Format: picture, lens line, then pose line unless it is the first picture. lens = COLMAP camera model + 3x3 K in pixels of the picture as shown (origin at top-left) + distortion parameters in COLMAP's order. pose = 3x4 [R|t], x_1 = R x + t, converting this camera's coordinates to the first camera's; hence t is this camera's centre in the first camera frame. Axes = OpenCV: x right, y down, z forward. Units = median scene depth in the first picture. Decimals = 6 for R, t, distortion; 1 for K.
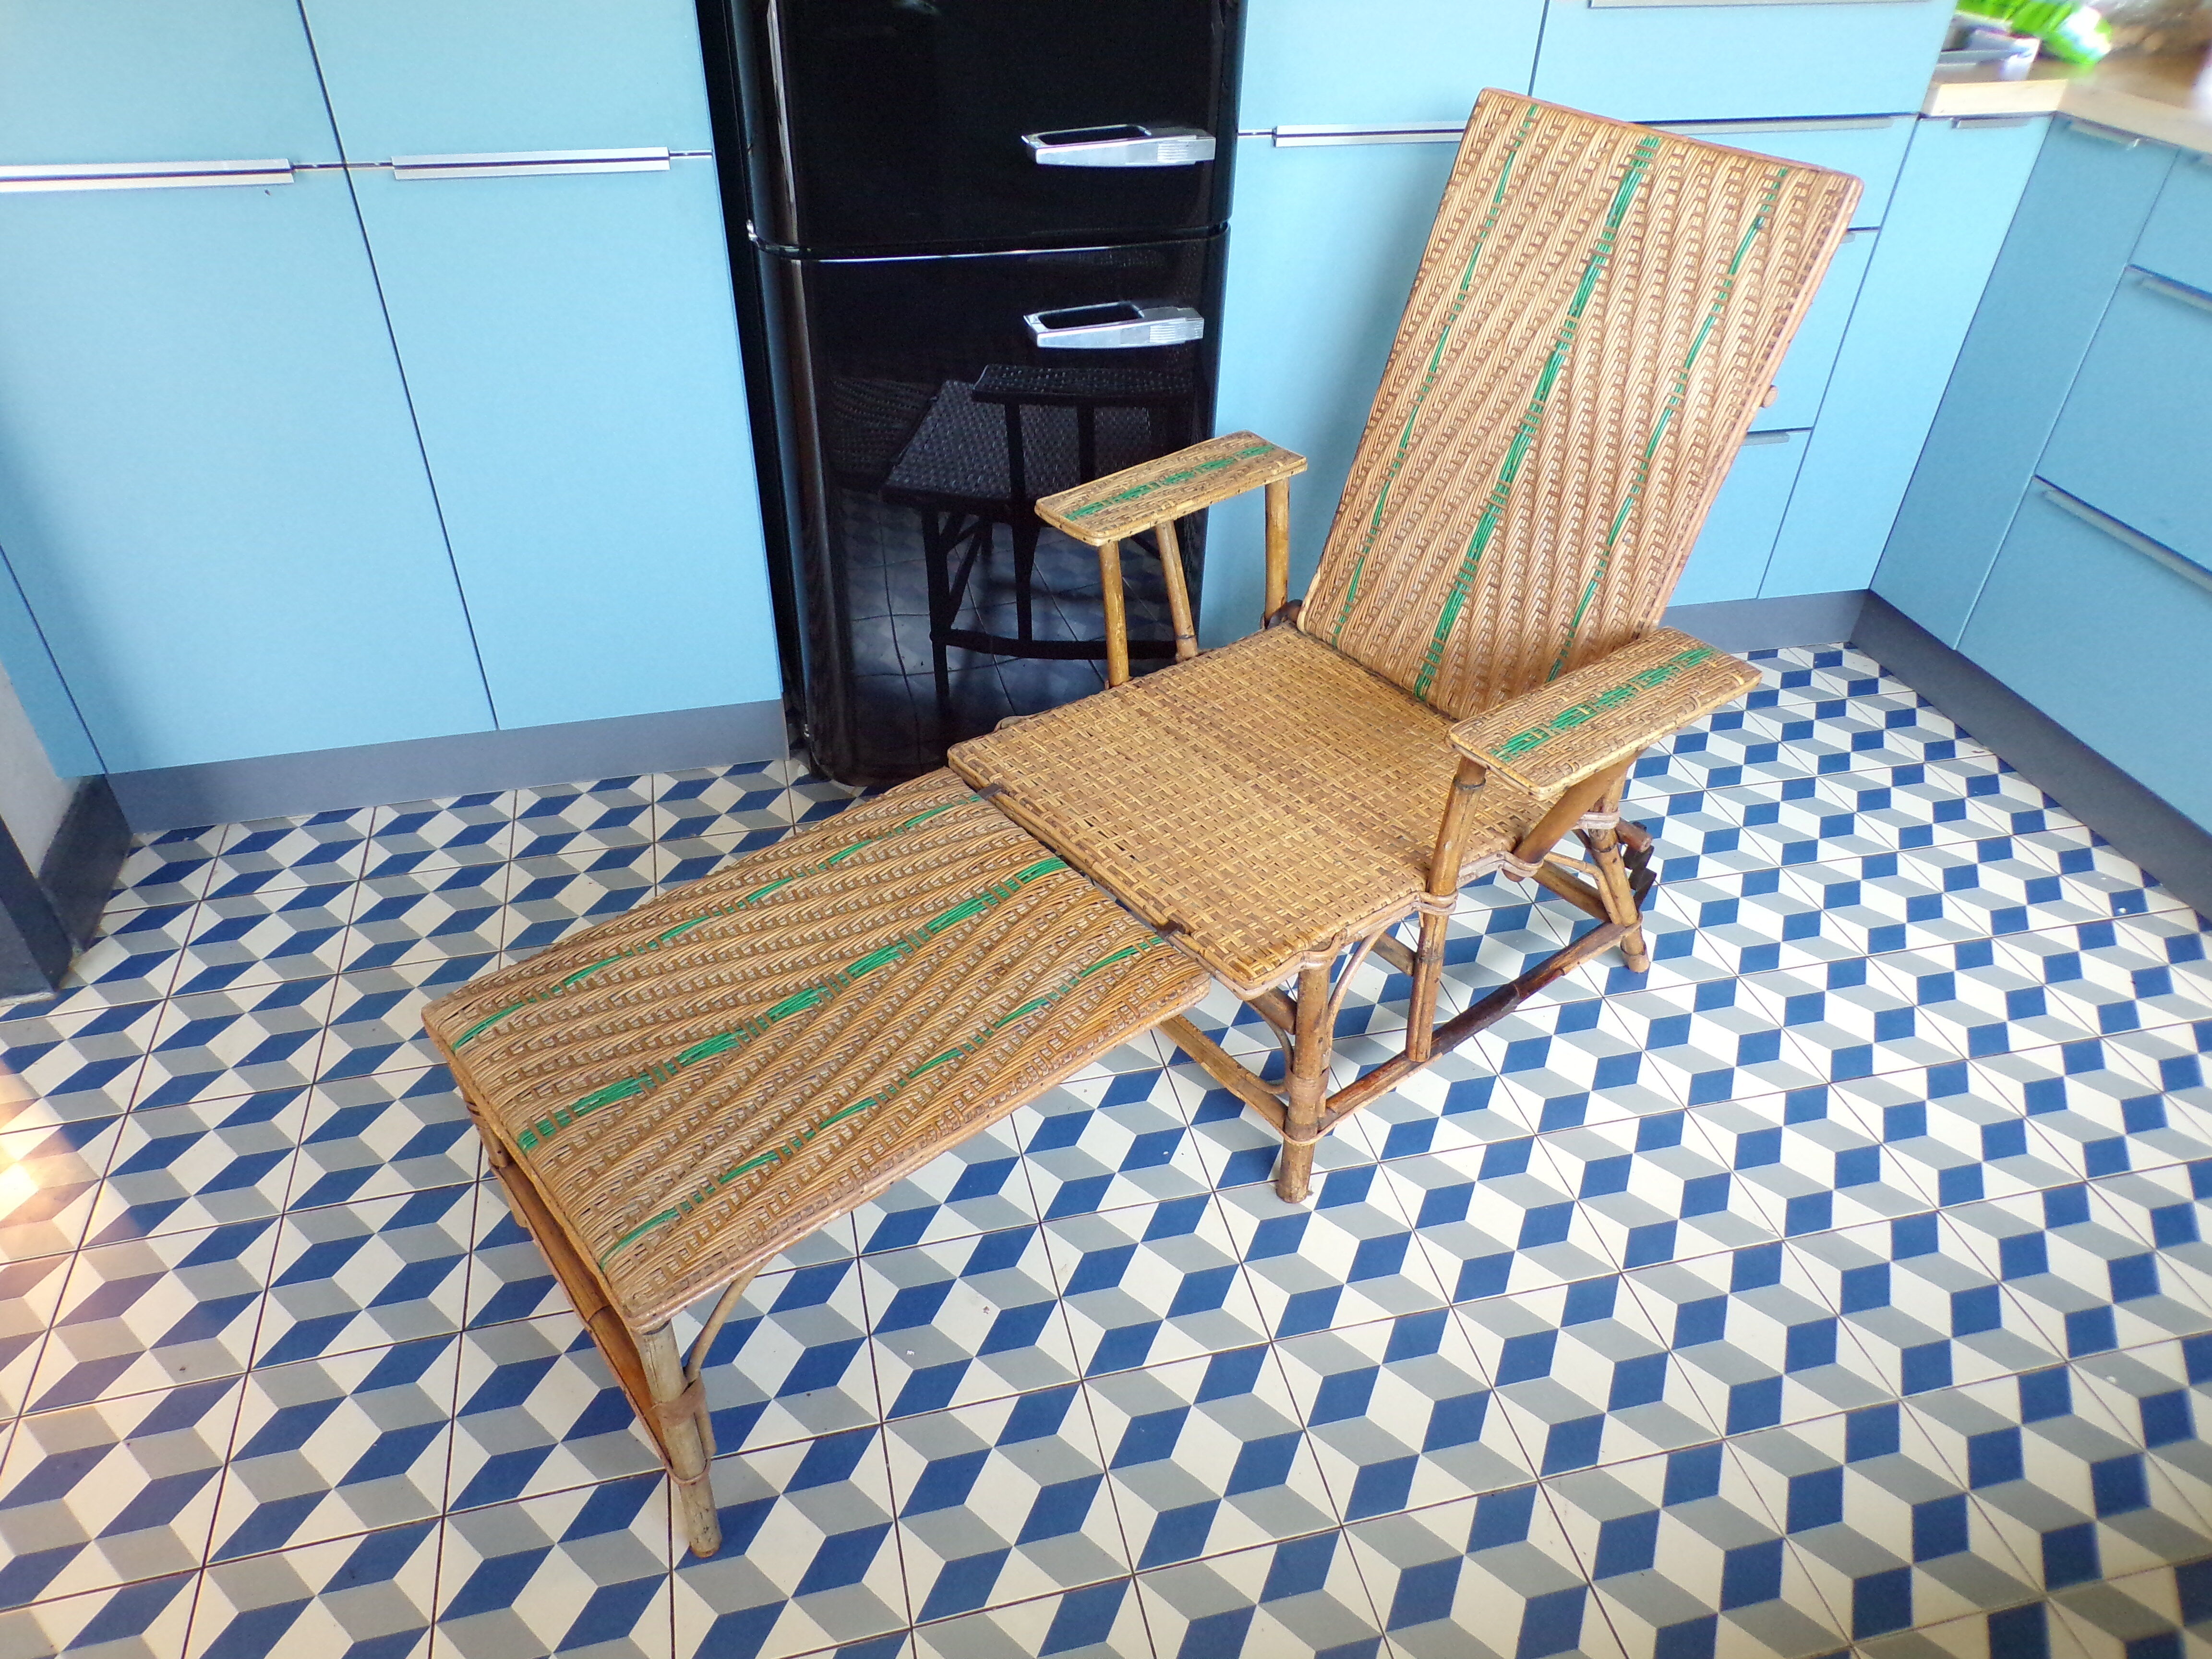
lens RADIAL K [[1546.5, 0, 1104.2], [0, 1546.5, 813.3], [0, 0, 1]] dist [0.037301, 0.003013]
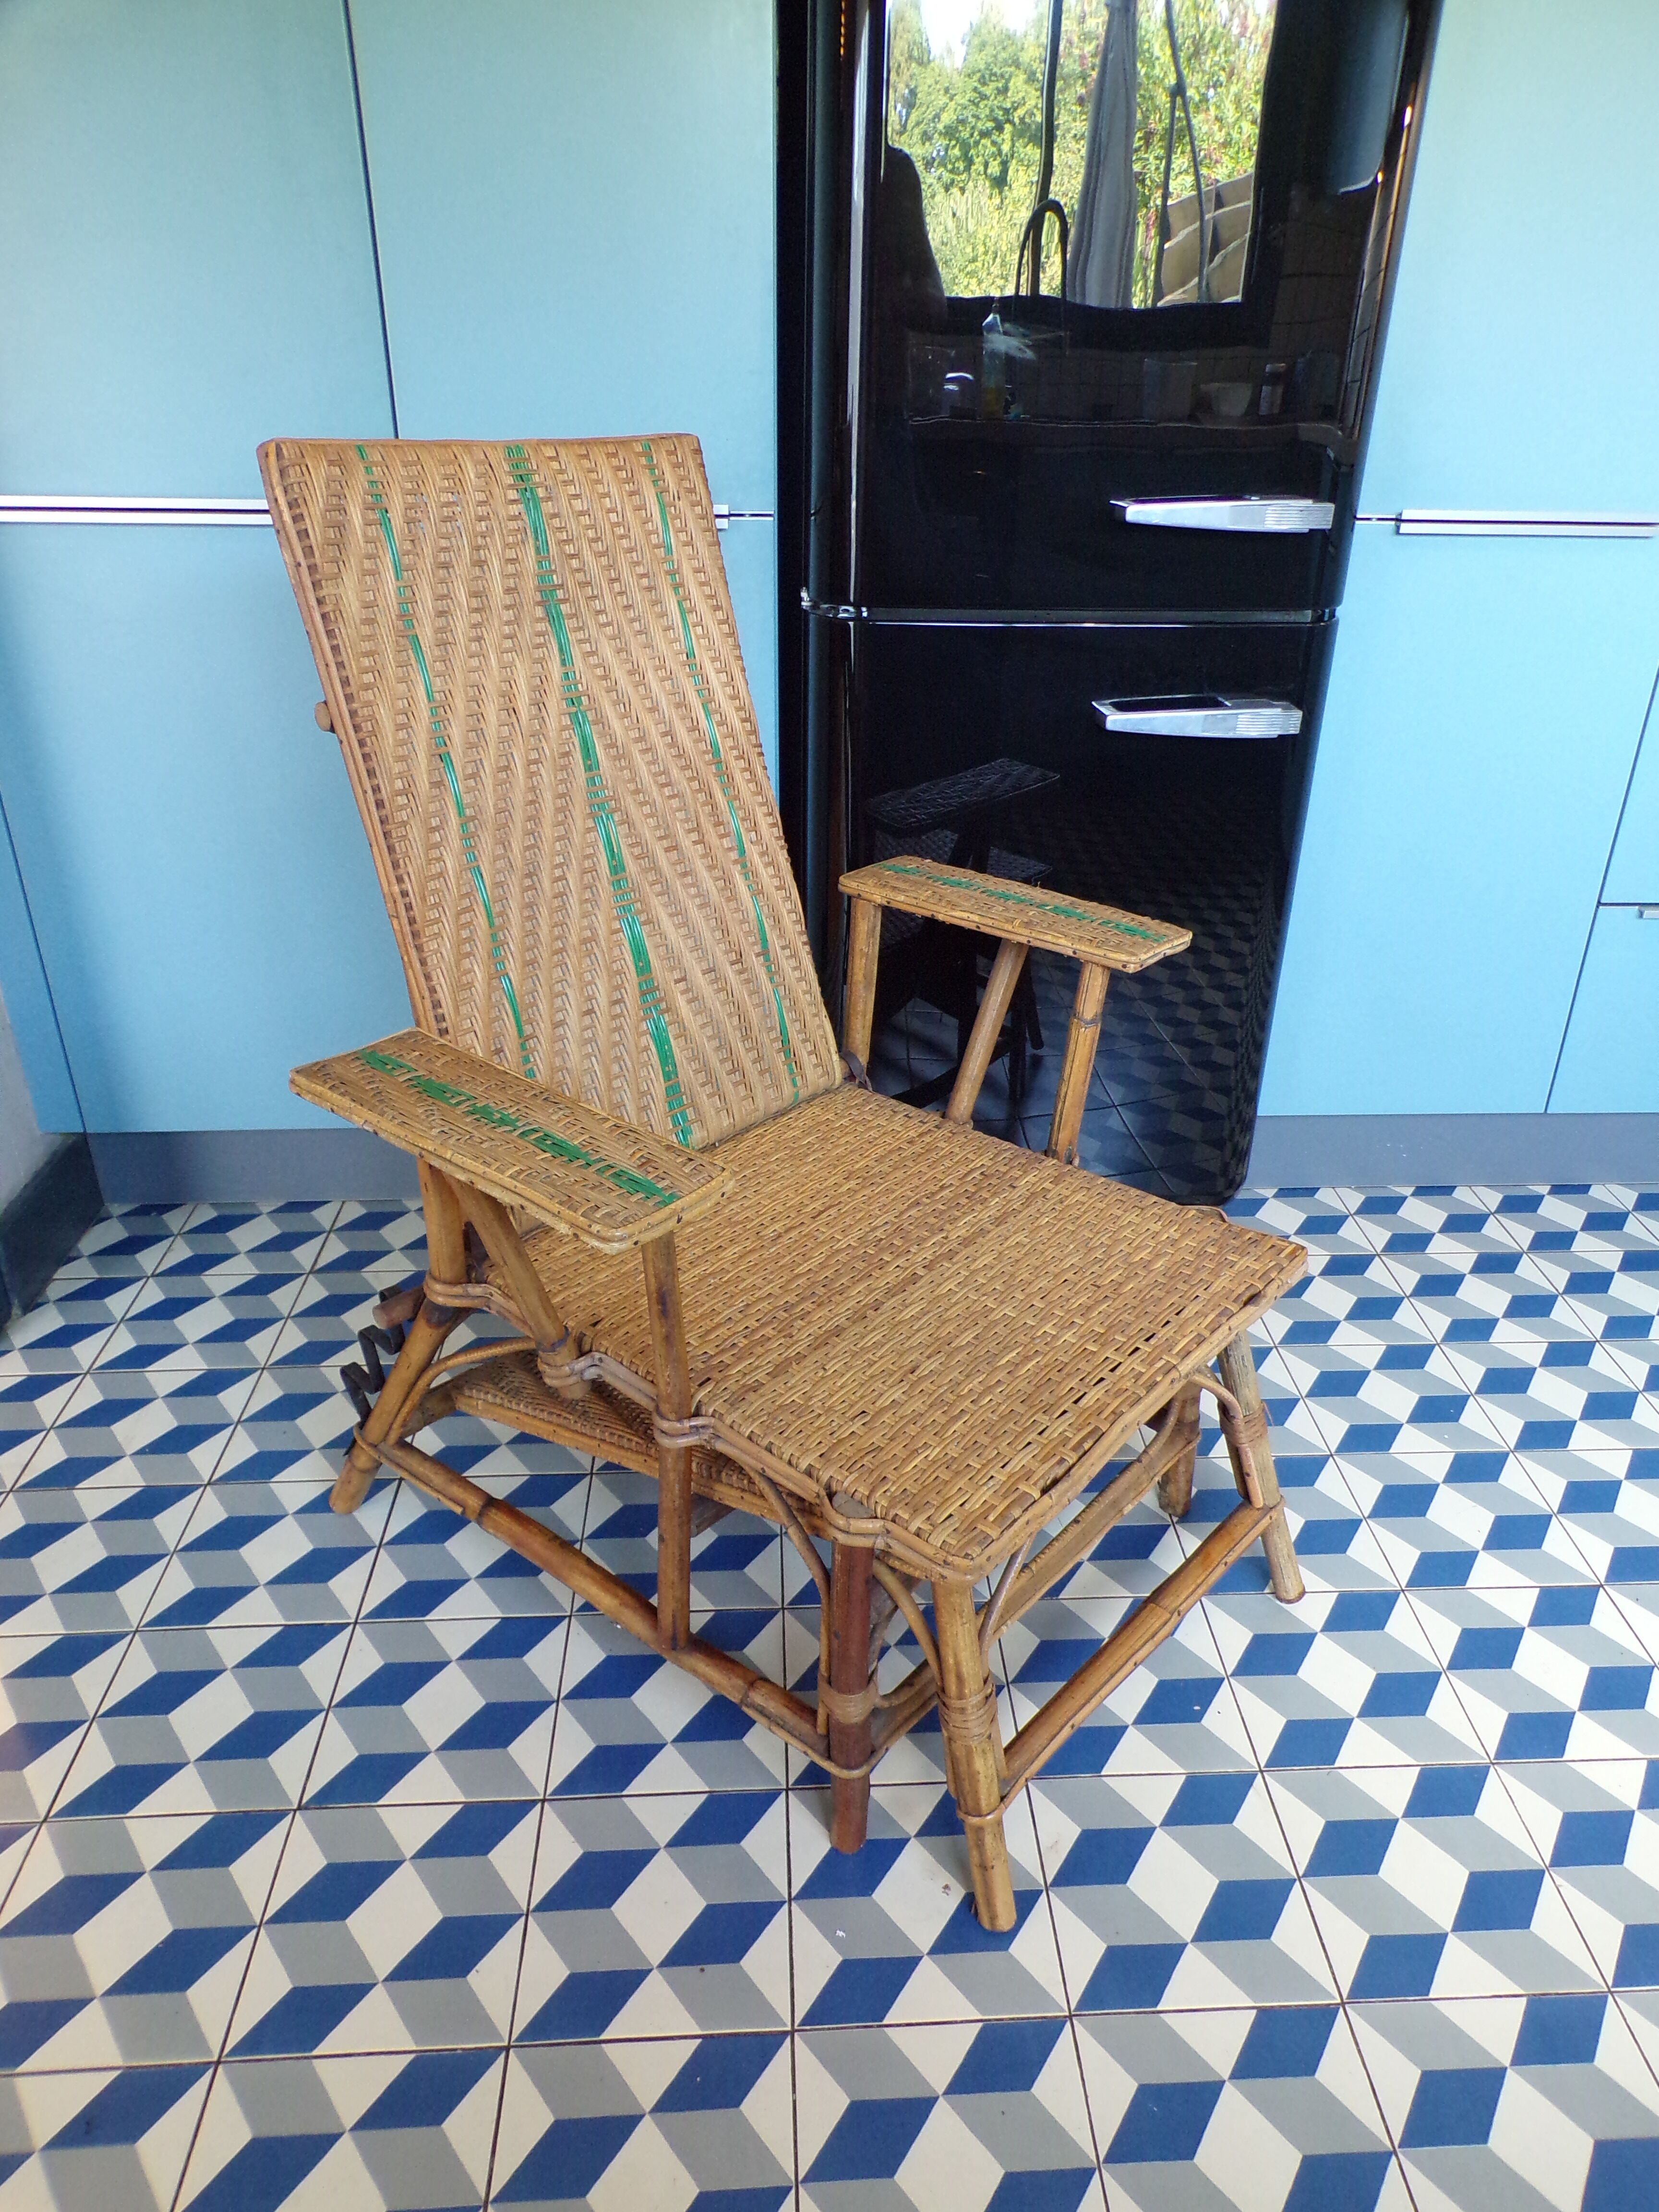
lens RADIAL K [[1503.2, 0, 871.1], [0, 1503.2, 1102.8], [0, 0, 1]] dist [0.017951, 0.002934]
pose [[0.984025, 0.079316, -0.159387, -0.019876], [-0.104816, 0.981771, -0.158554, 0.051359], [0.143905, 0.172727, 0.974401, 0.168045]]
